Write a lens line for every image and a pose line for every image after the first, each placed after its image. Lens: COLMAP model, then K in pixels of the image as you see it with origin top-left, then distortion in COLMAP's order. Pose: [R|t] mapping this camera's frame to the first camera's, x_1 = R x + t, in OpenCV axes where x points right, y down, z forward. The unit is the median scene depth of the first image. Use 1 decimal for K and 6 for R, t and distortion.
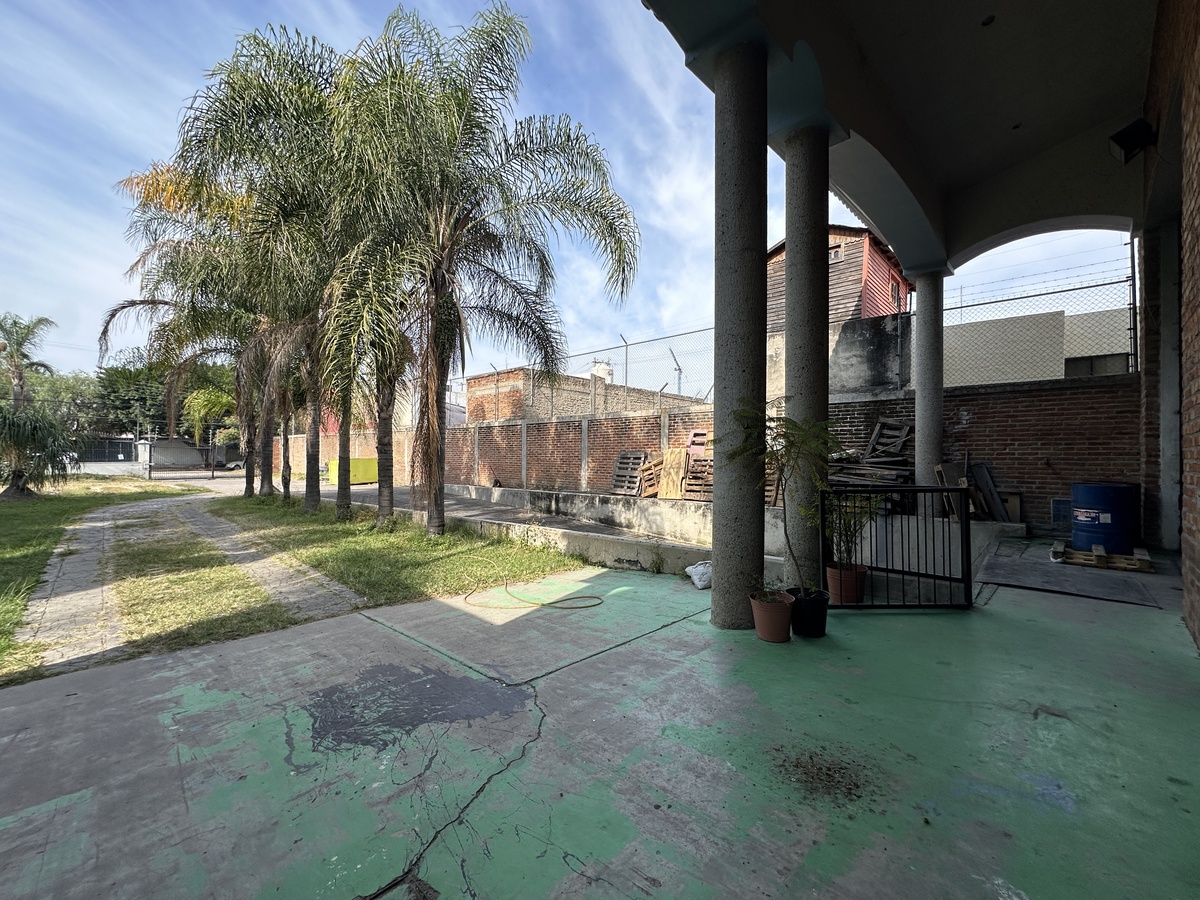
lens RADIAL K [[479.4, 0, 601.0], [0, 479.4, 451.2], [0, 0, 1]] dist [-0.002762, 0.000040]
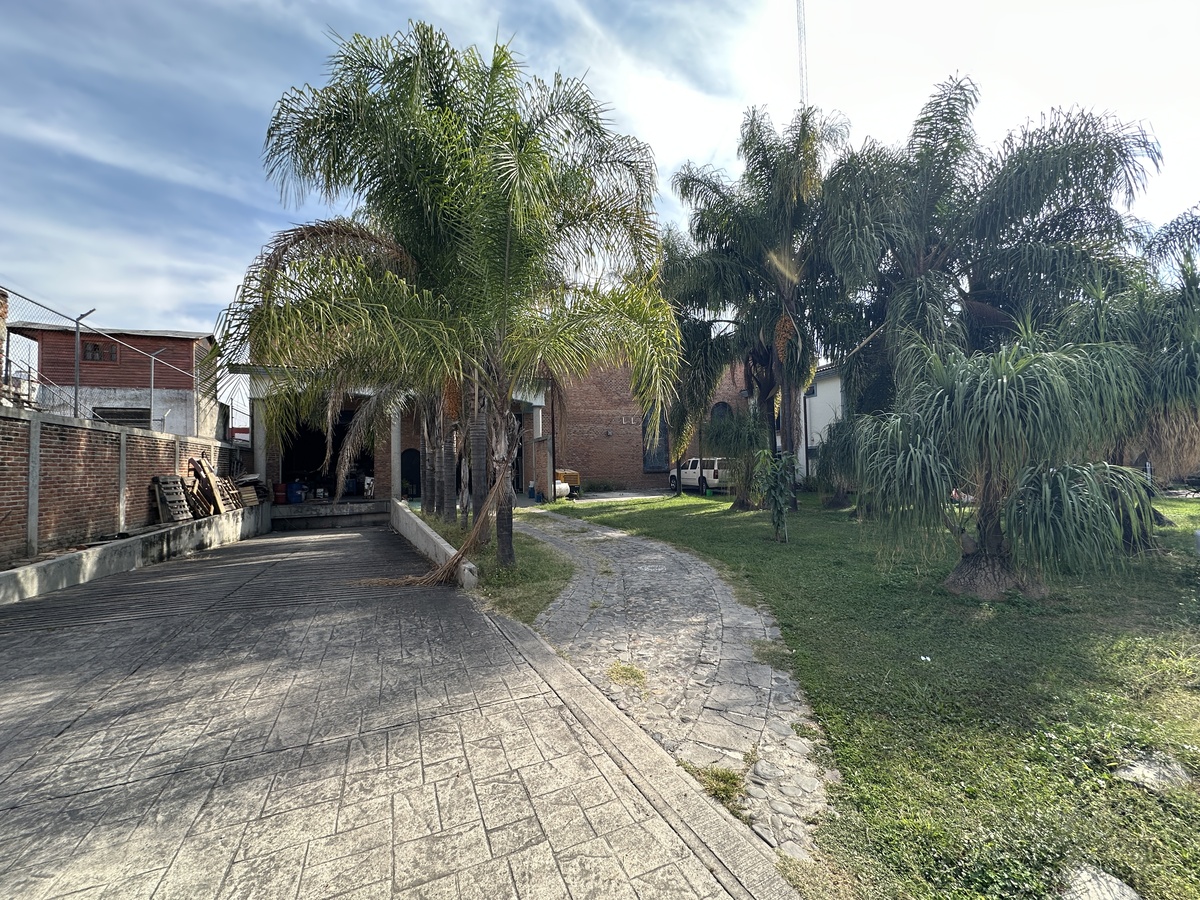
lens RADIAL K [[479.4, 0, 598.8], [0, 479.4, 444.9], [0, 0, 1]] dist [-0.002762, 0.000040]
pose [[-0.905193, 0.038714, 0.423235, -0.266912], [0.018312, 0.998471, -0.052166, 0.001091], [-0.424607, -0.039470, -0.904517, 0.361836]]
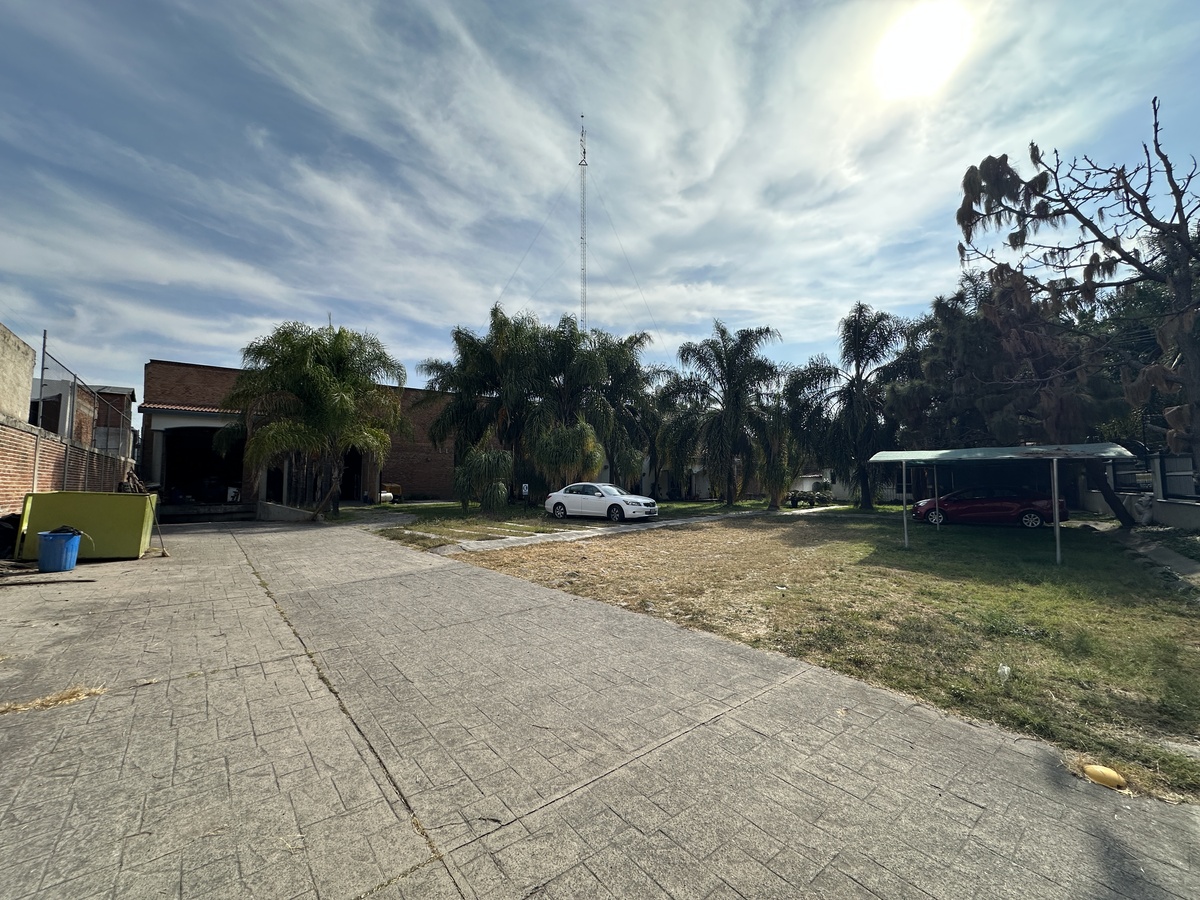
lens RADIAL K [[479.4, 0, 602.5], [0, 479.4, 458.6], [0, 0, 1]] dist [-0.002762, 0.000040]
pose [[-0.986465, 0.012492, 0.163493, -0.365568], [0.002727, 0.998206, -0.059815, 0.003617], [-0.163947, -0.058560, -0.984729, 0.481208]]
